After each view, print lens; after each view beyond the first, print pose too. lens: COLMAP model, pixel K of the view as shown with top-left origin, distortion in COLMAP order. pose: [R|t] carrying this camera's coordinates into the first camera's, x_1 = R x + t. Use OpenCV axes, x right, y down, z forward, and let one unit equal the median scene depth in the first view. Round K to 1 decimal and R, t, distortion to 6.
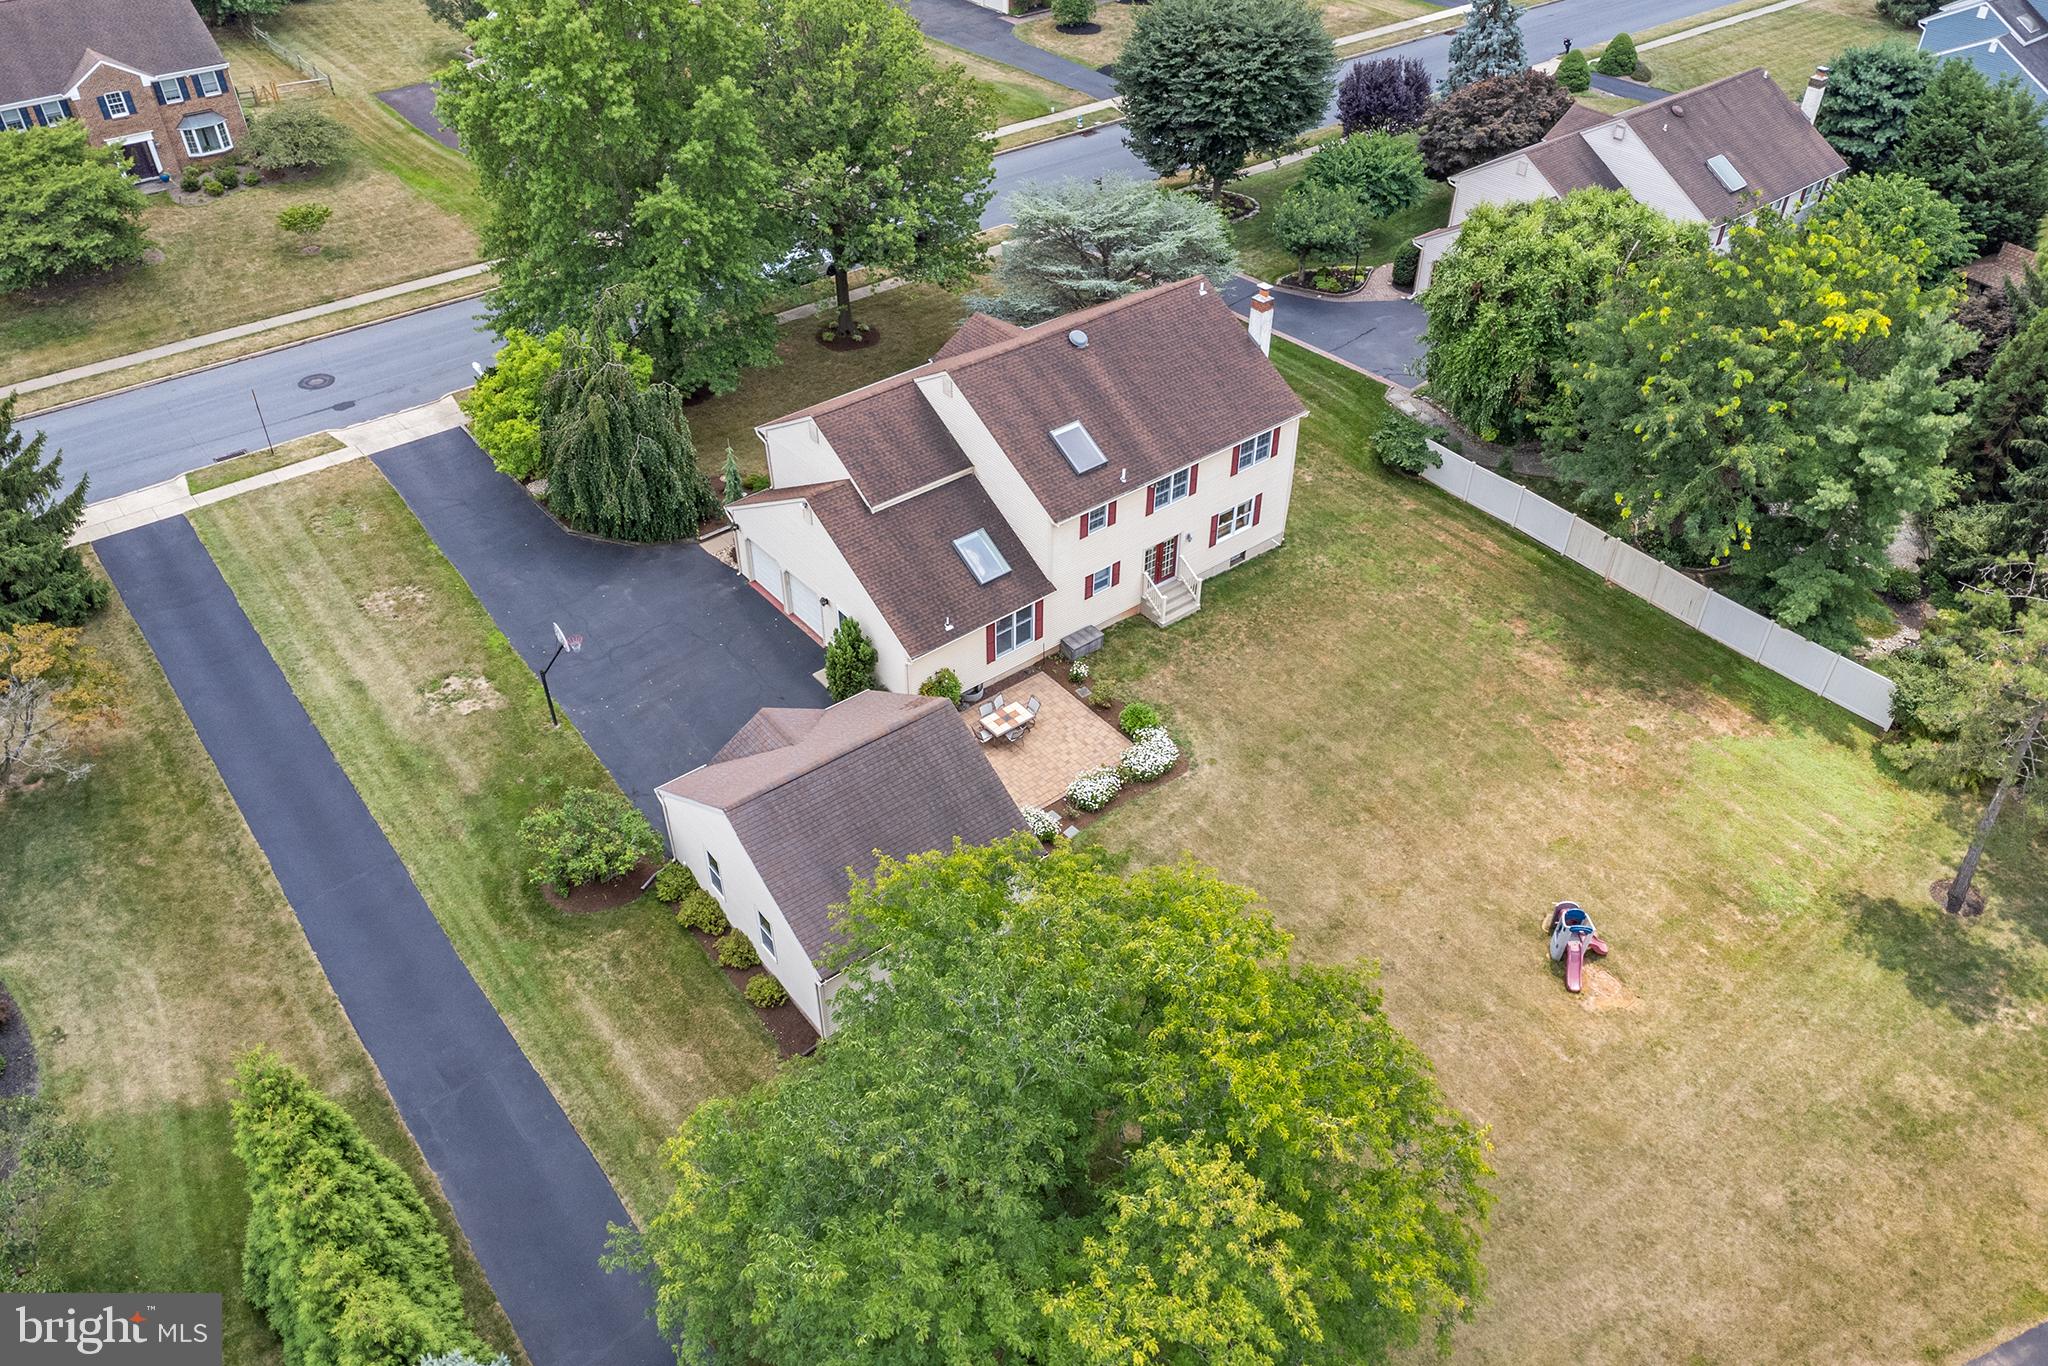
lens RADIAL K [[1493.8, 0, 1024.0], [0, 1493.8, 683.0], [0, 0, 1]] dist [0.011979, -0.006095]
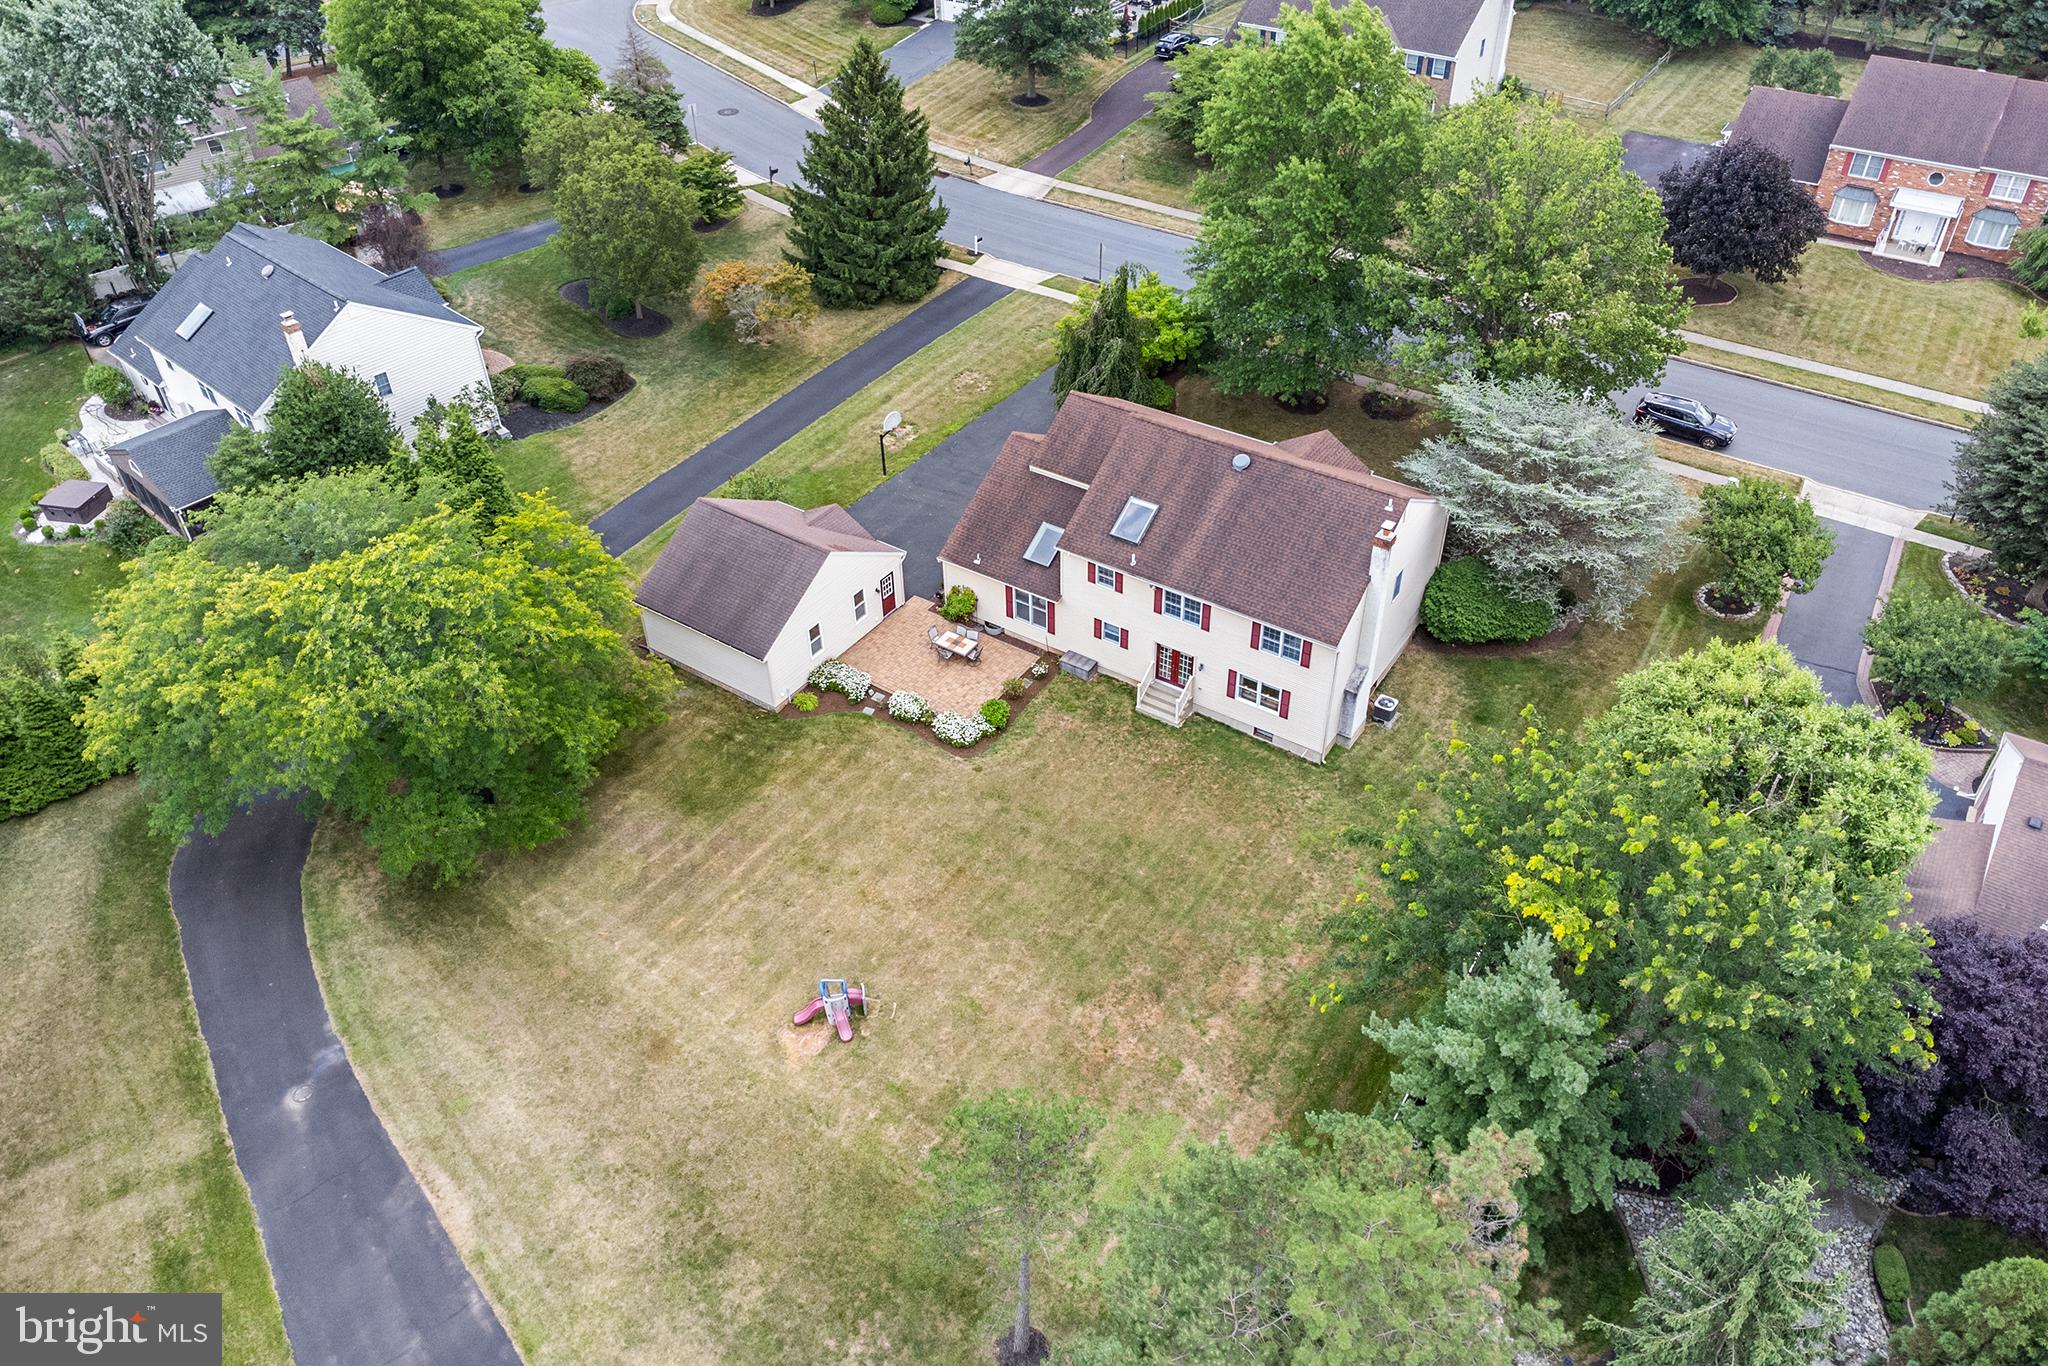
lens RADIAL K [[1493.8, 0, 1024.0], [0, 1493.8, 683.0], [0, 0, 1]] dist [0.011979, -0.006095]
pose [[0.299323, 0.603000, -0.739457, 0.925881], [-0.589816, 0.726117, 0.353372, -0.416915], [0.750015, 0.330371, 0.573003, 0.305282]]
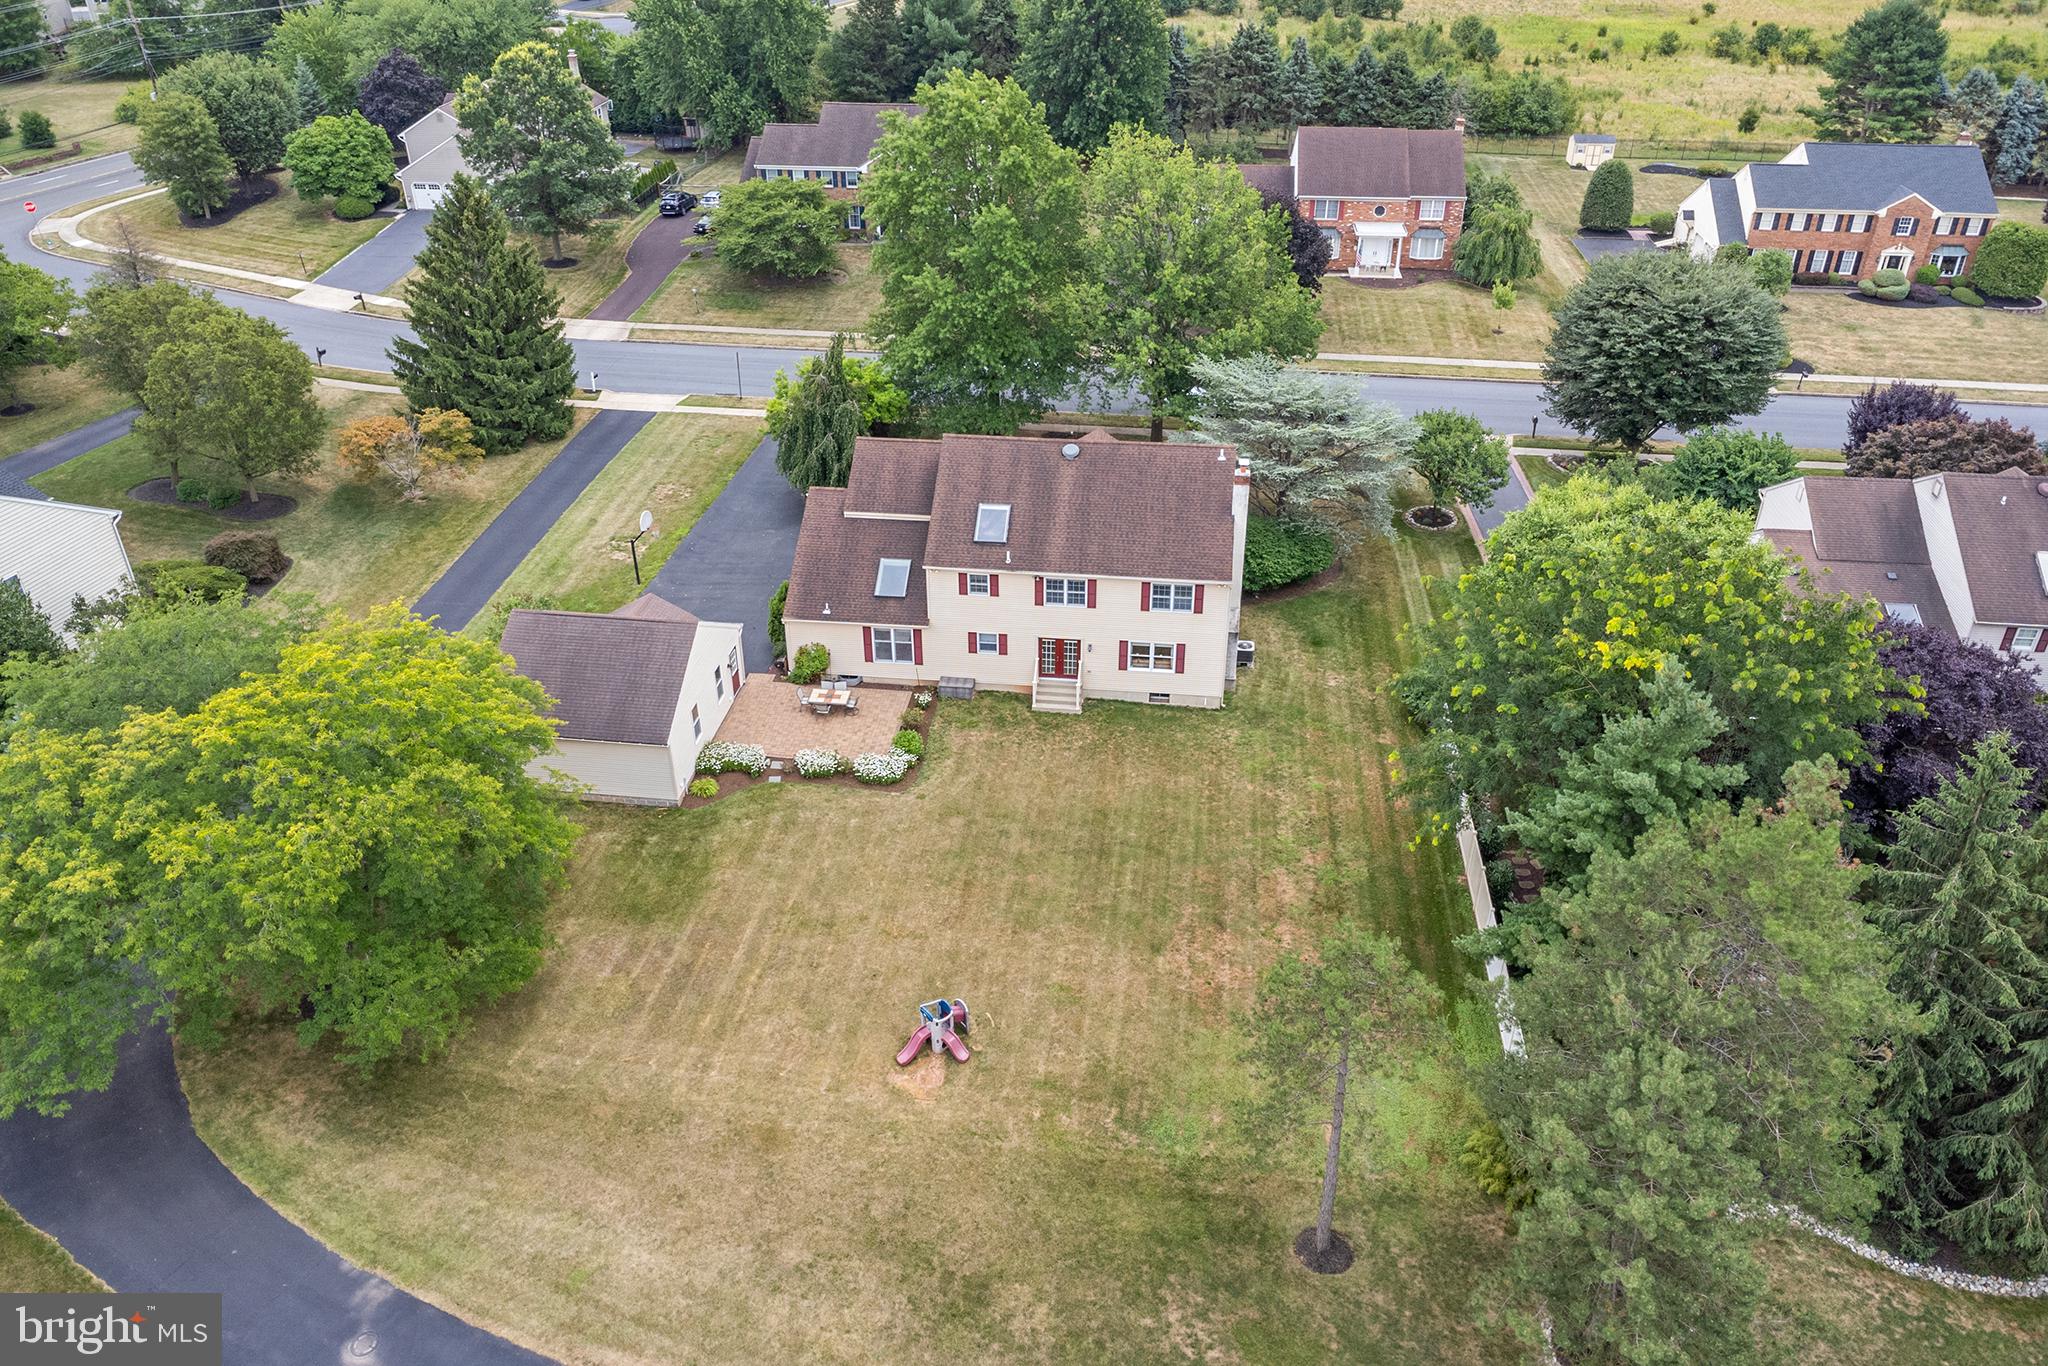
lens RADIAL K [[1493.8, 0, 1024.0], [0, 1493.8, 683.0], [0, 0, 1]] dist [0.011979, -0.006095]
pose [[0.699195, 0.369526, -0.612026, 0.805462], [-0.448602, 0.893328, 0.026874, -0.086328], [0.556671, 0.255766, 0.790381, 0.110365]]
